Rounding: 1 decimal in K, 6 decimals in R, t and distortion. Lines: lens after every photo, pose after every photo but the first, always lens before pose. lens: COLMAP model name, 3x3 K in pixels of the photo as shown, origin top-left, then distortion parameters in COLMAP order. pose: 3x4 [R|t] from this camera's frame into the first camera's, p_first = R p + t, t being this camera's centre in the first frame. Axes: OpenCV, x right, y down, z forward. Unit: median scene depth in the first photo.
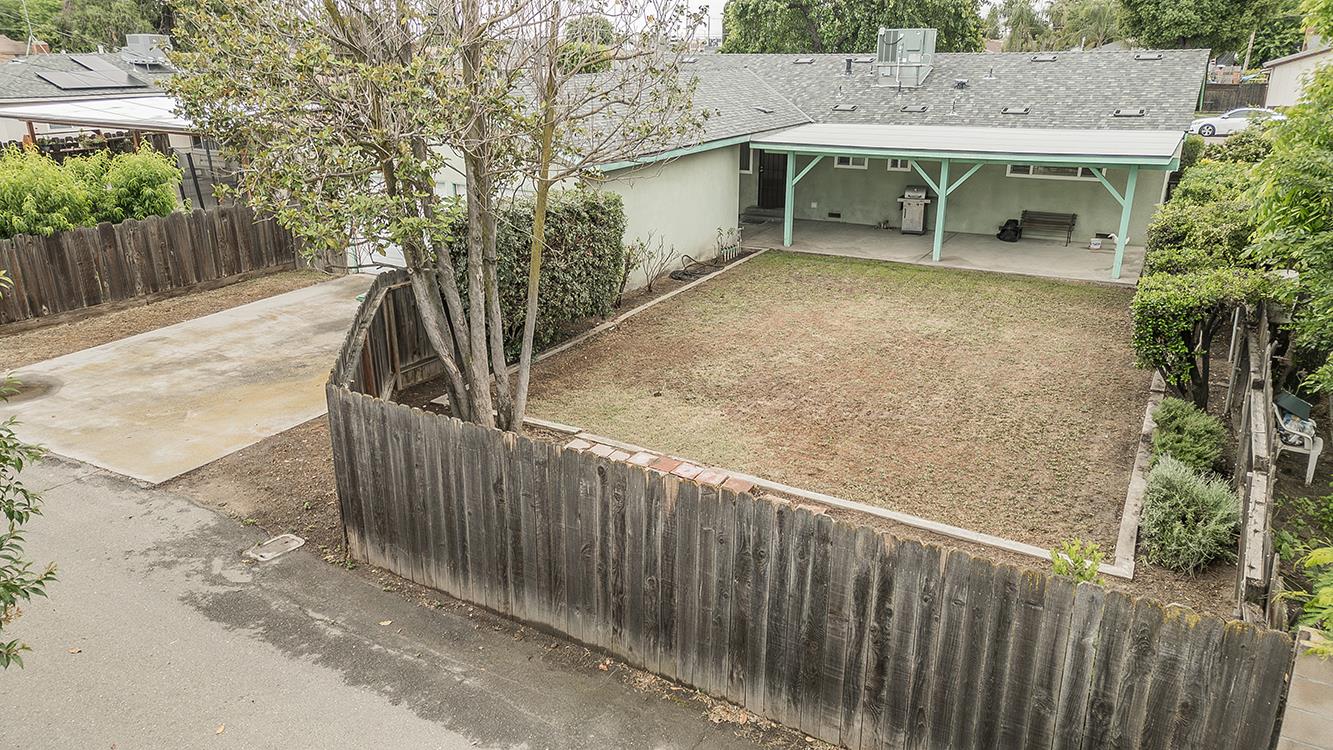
lens RADIAL K [[927.4, 0, 665.8], [0, 927.4, 375.6], [0, 0, 1]] dist [0.076387, -0.044288]
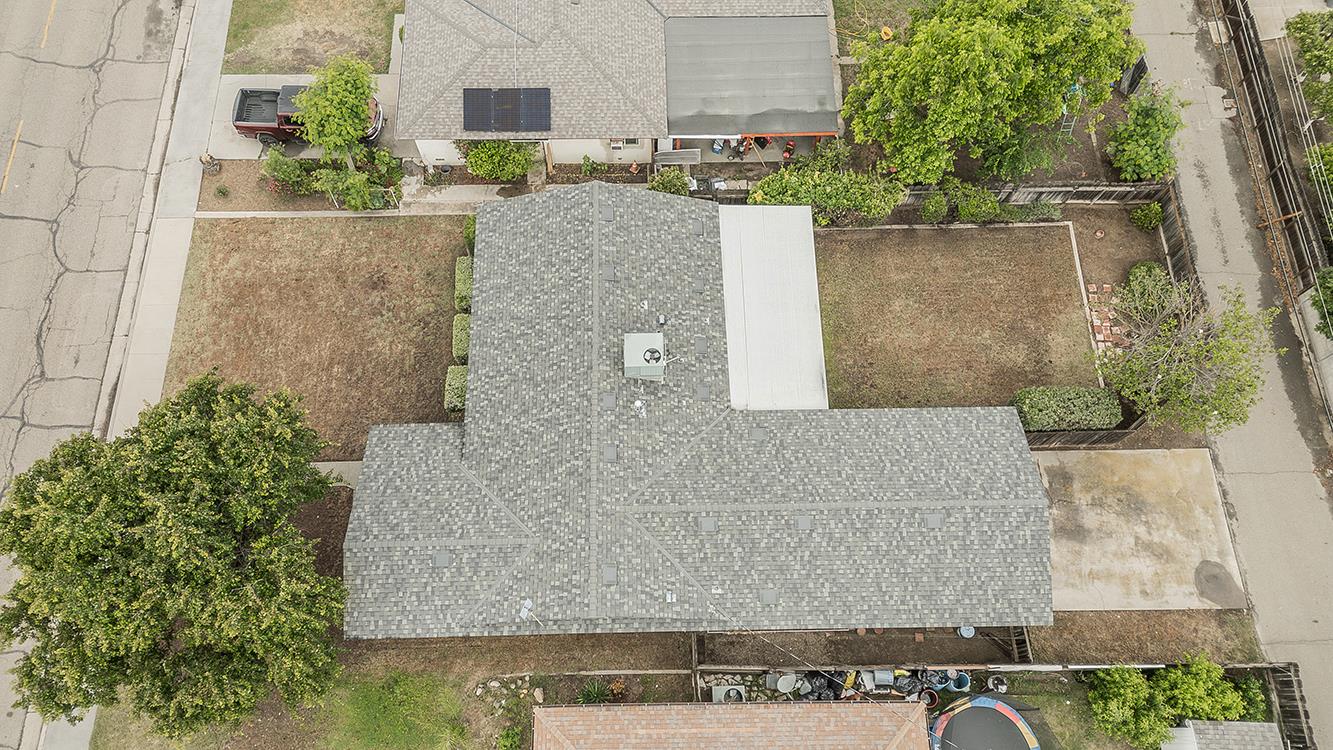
lens RADIAL K [[927.4, 0, 664.8], [0, 927.4, 369.1], [0, 0, 1]] dist [0.076387, -0.044288]
pose [[-0.513351, -0.797799, 0.316207, -0.329625], [0.276684, 0.194924, 0.940984, -2.999690], [-0.812353, 0.570544, 0.120674, 1.670964]]
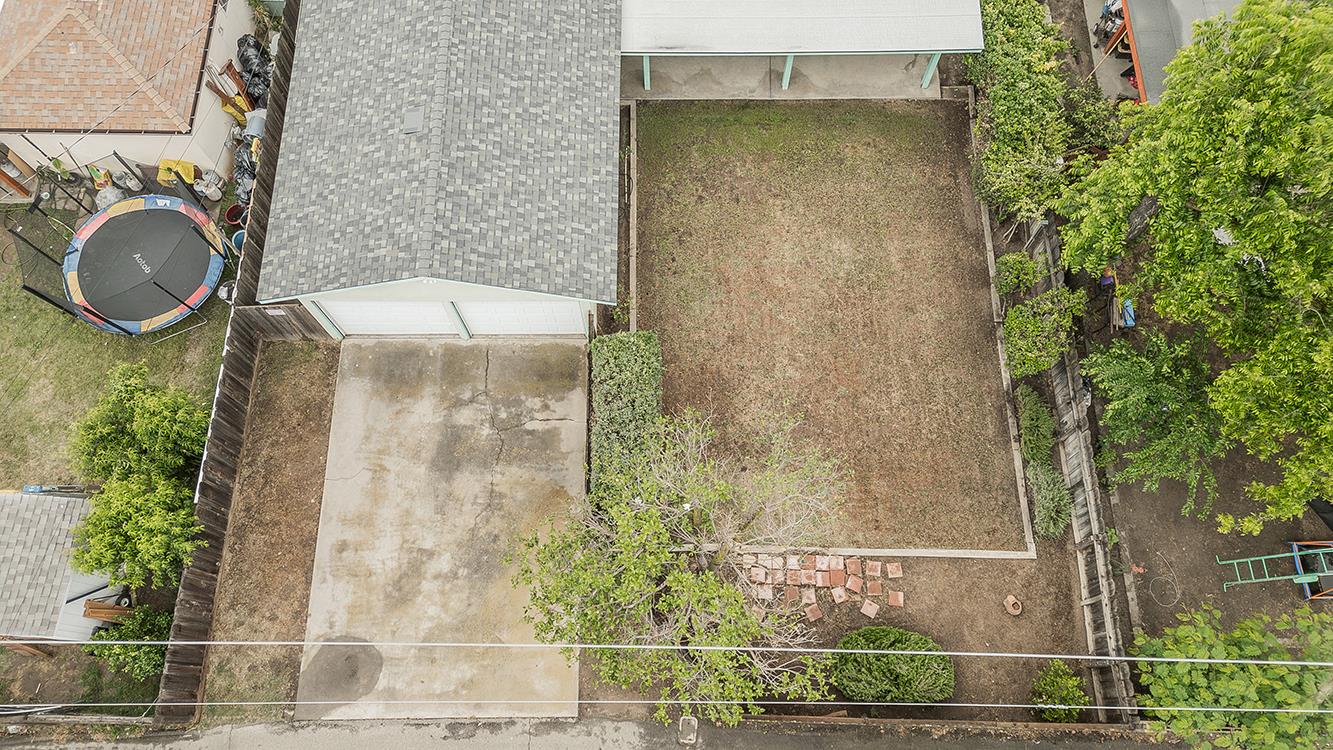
lens RADIAL K [[927.4, 0, 666.8], [0, 927.4, 374.5], [0, 0, 1]] dist [0.076387, -0.044288]
pose [[0.869173, -0.463590, 0.172115, -0.334663], [0.164501, 0.599287, 0.783450, -1.392378], [-0.466346, -0.652640, 0.597145, 0.236082]]
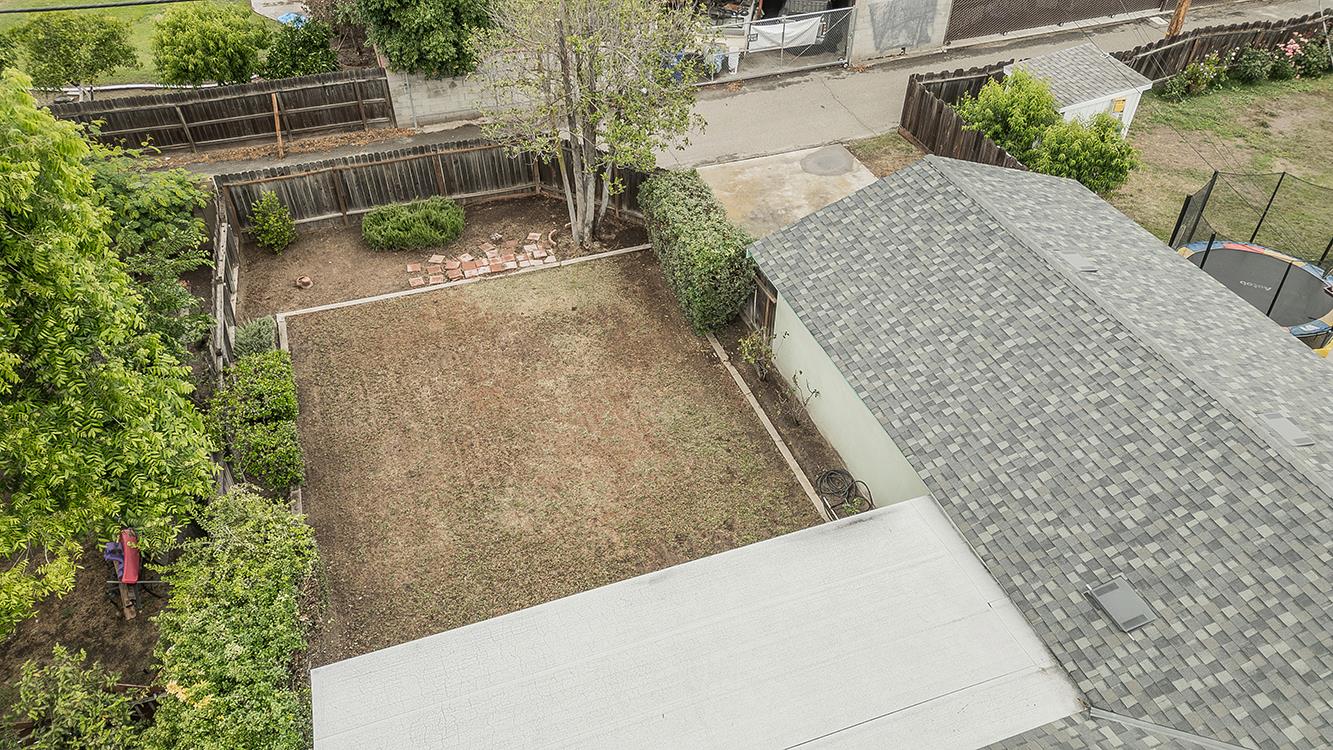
lens RADIAL K [[927.4, 0, 662.3], [0, 927.4, 375.3], [0, 0, 1]] dist [0.076387, -0.044288]
pose [[-0.657333, 0.498721, -0.564969, 0.874879], [-0.250795, 0.562189, 0.788064, -1.244925], [0.710644, 0.659712, -0.244469, 1.636641]]
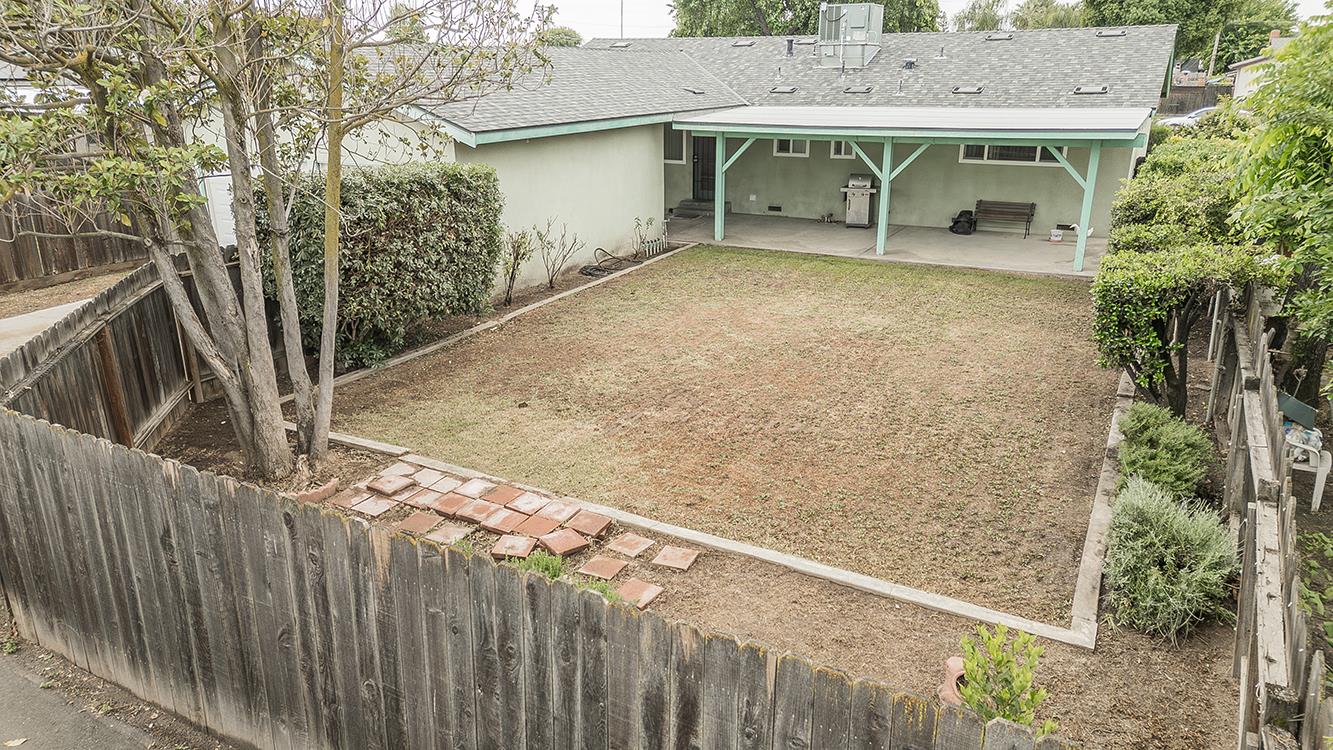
lens RADIAL K [[927.4, 0, 666.1], [0, 927.4, 375.6], [0, 0, 1]] dist [0.076387, -0.044288]
pose [[0.999664, -0.007791, 0.024722, 0.101232], [0.008166, 0.999853, -0.015088, 0.008300], [-0.024600, 0.015285, 0.999581, 0.189826]]
